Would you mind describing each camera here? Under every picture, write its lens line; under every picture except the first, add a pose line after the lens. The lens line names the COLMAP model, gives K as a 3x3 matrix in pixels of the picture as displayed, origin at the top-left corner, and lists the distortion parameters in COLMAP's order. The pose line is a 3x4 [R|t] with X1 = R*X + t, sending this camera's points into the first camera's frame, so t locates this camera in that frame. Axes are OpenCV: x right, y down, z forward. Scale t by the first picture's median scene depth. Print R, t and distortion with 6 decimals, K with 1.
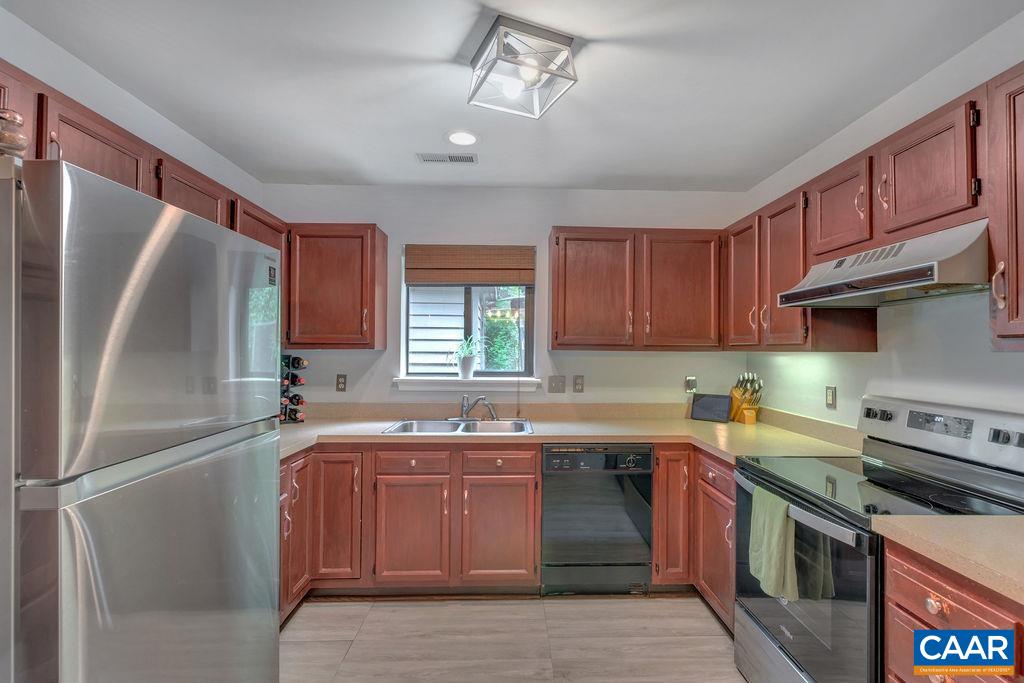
lens RADIAL K [[457.9, 0, 512.0], [0, 457.9, 341.5], [0, 0, 1]] dist [0.000303, -0.000002]
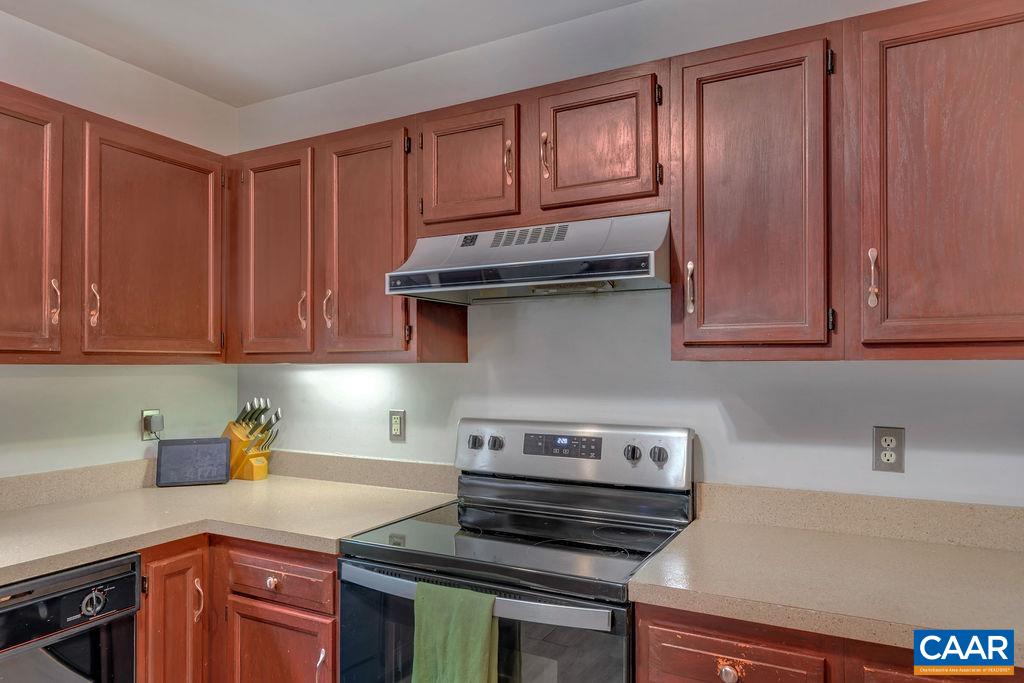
lens RADIAL K [[652.3, 0, 510.7], [0, 652.3, 362.4], [0, 0, 1]] dist [-0.001090, 0.000839]
pose [[0.487252, -0.004883, 0.873248, -0.107172], [-0.010451, 0.999880, 0.011423, 0.007042], [-0.873199, -0.014692, 0.487142, 0.308256]]
